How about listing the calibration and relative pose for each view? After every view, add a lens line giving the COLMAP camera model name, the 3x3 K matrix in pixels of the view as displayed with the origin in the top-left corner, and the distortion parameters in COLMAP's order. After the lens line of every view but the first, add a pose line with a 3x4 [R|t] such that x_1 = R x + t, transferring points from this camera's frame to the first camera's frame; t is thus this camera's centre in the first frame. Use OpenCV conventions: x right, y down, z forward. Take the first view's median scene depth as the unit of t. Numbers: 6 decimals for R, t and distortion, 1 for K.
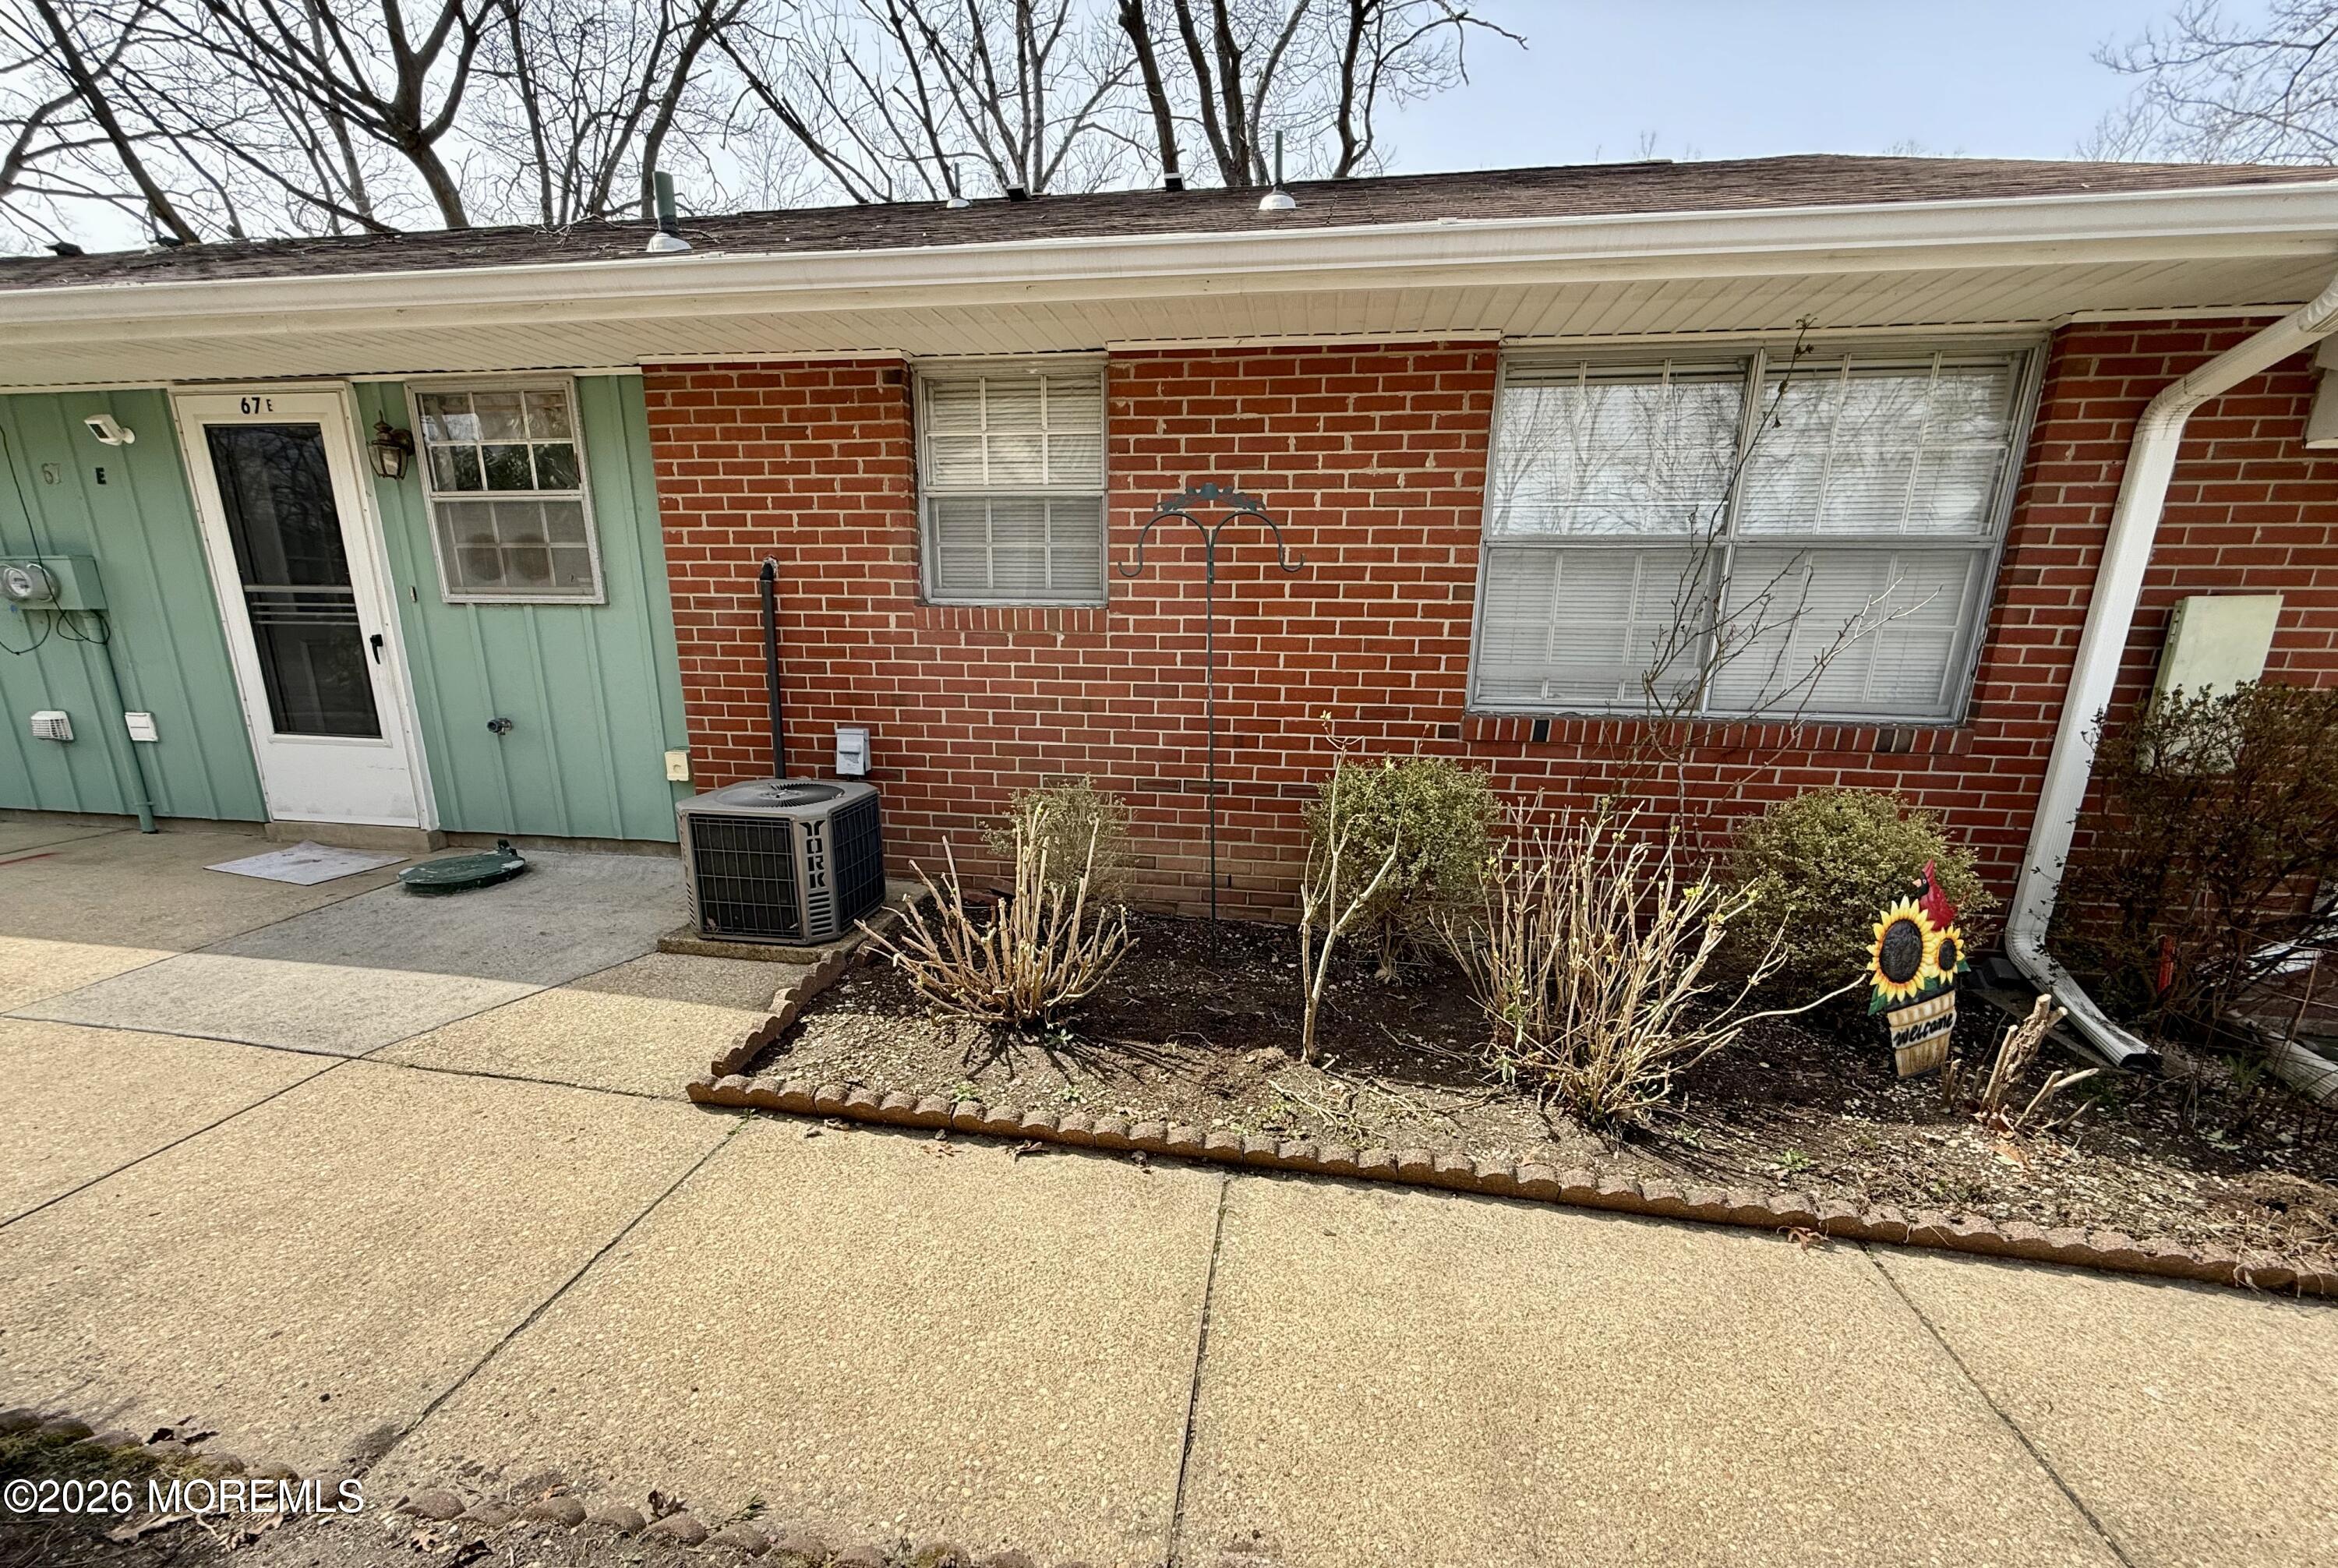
lens RADIAL K [[933.2, 0, 1166.6], [0, 933.2, 882.1], [0, 0, 1]] dist [-0.003271, -0.000191]
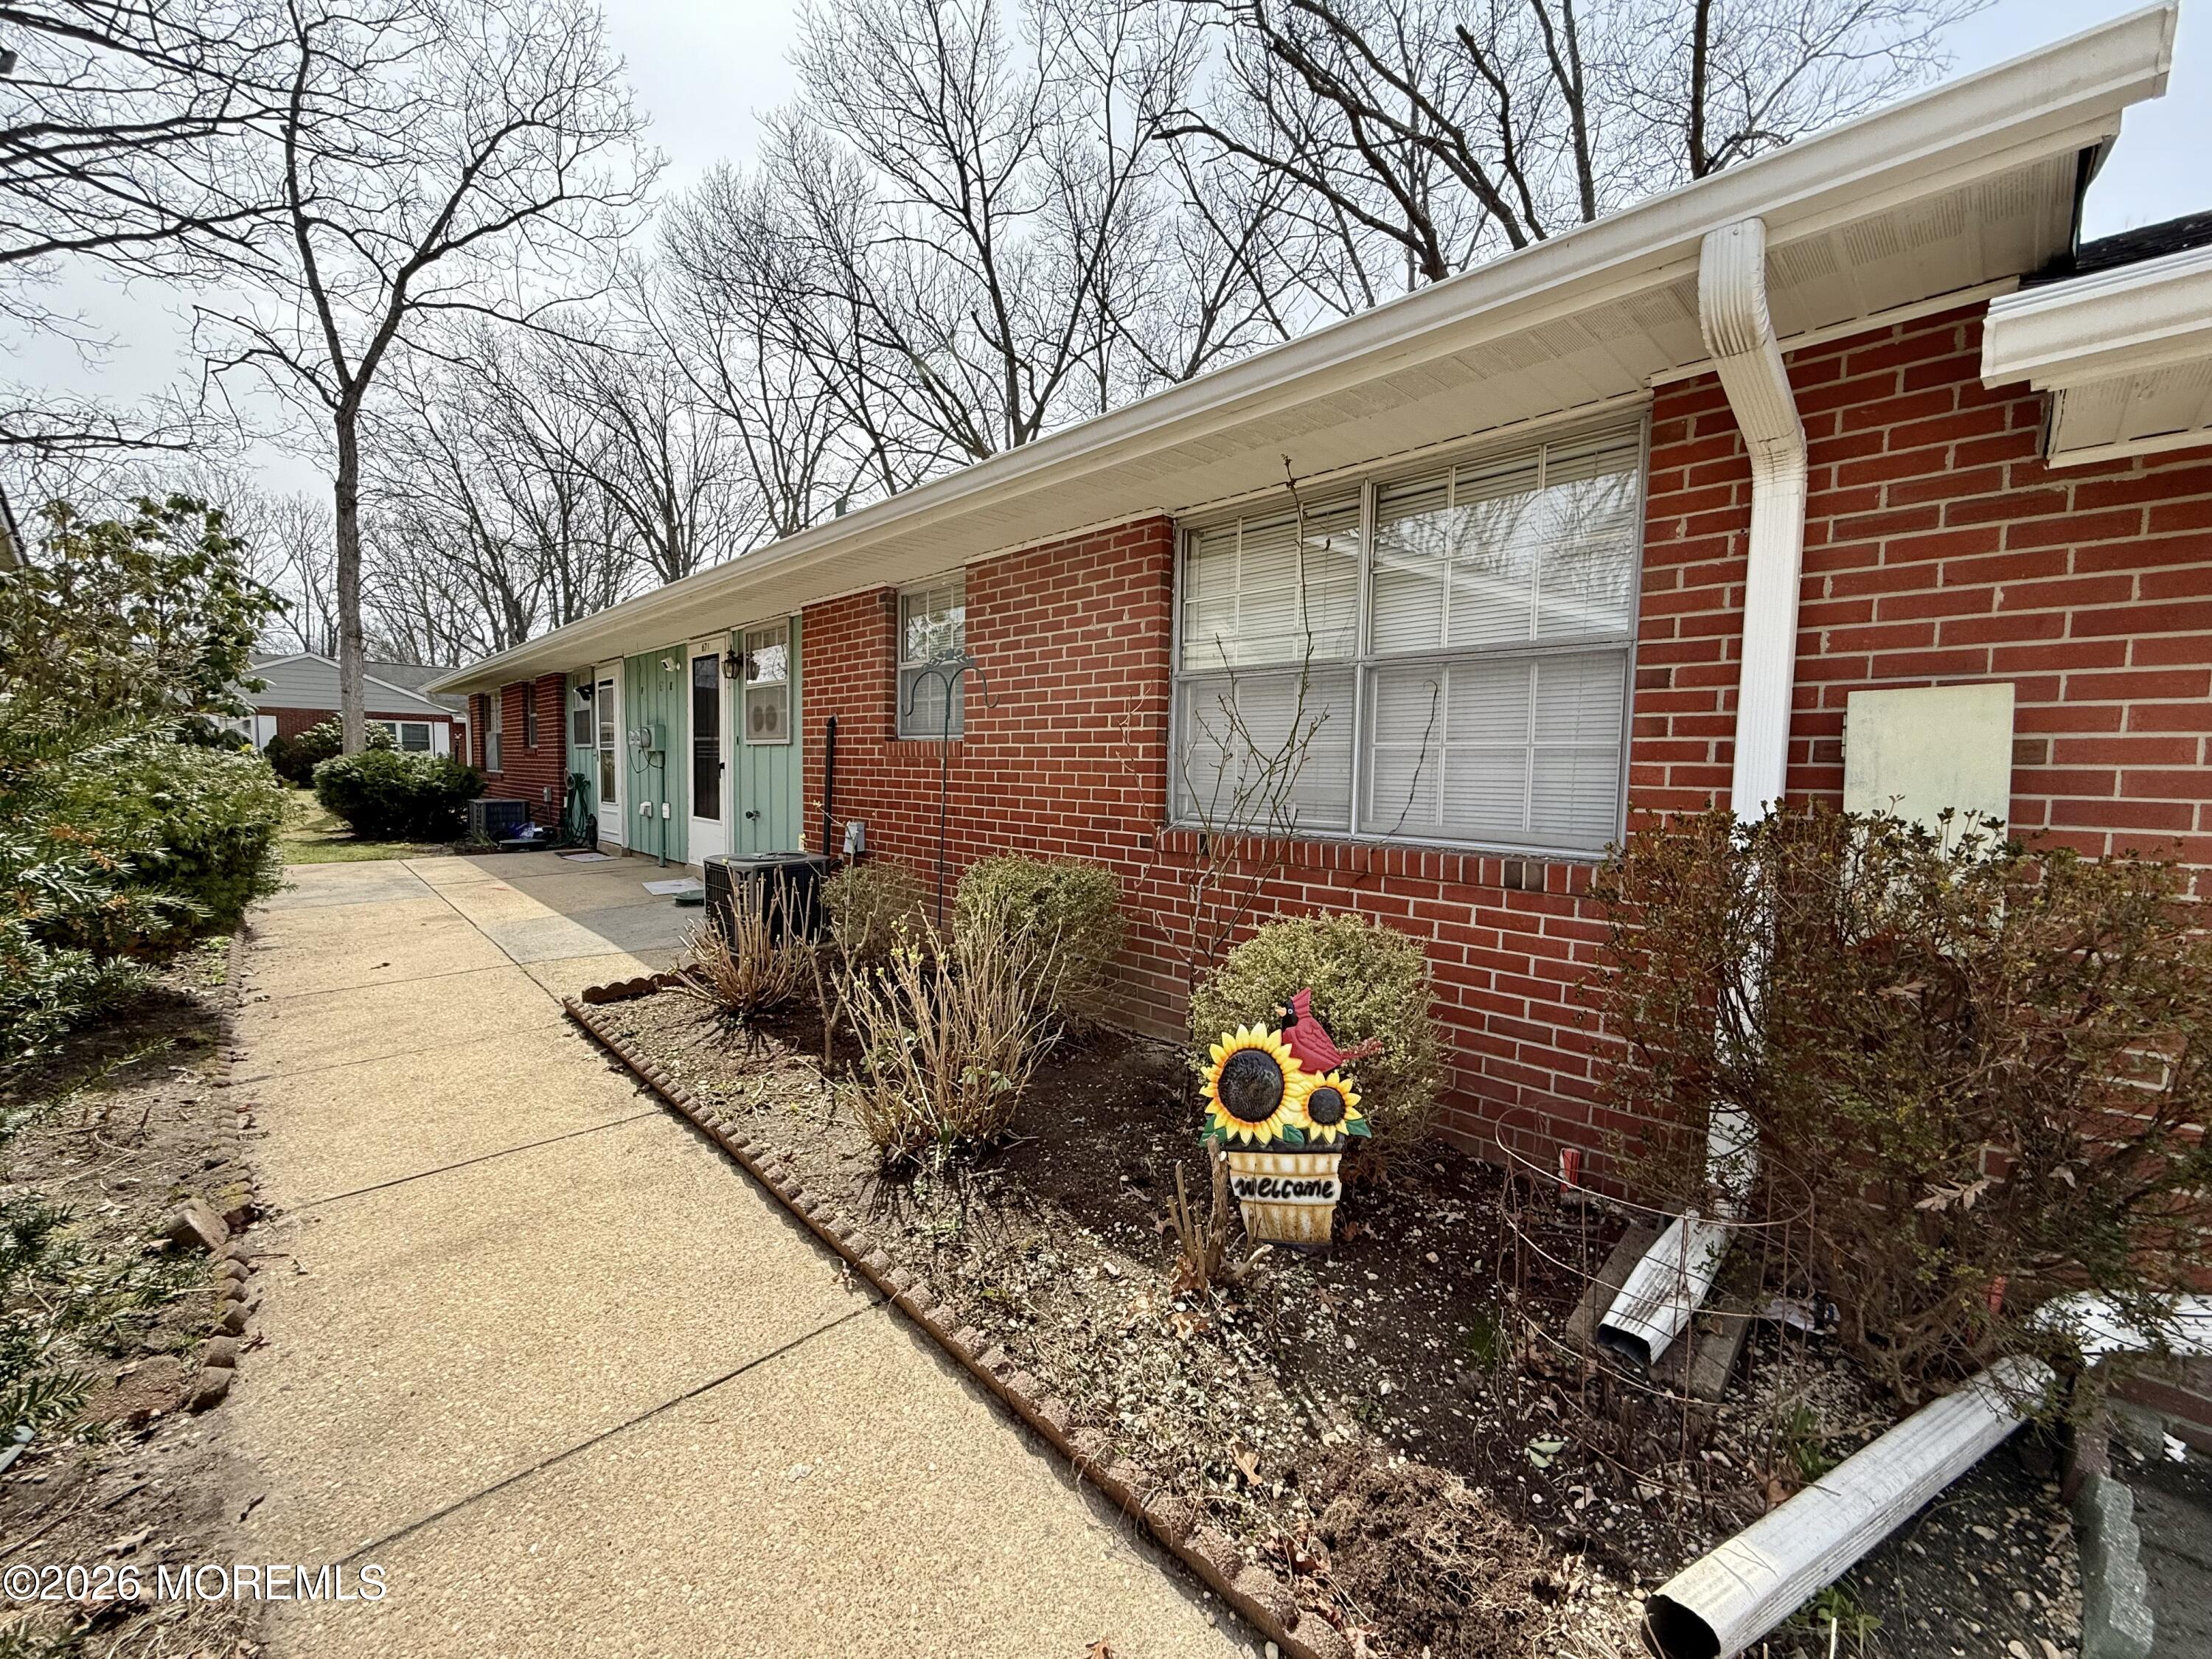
lens RADIAL K [[889.9, 0, 1106.0], [0, 889.9, 829.5], [0, 0, 1]] dist [-0.002254, -0.000075]
pose [[0.797721, 0.044968, -0.601348, 1.055747], [-0.170124, 0.973491, -0.152882, -0.008932], [0.578532, 0.224260, 0.784224, 0.173618]]
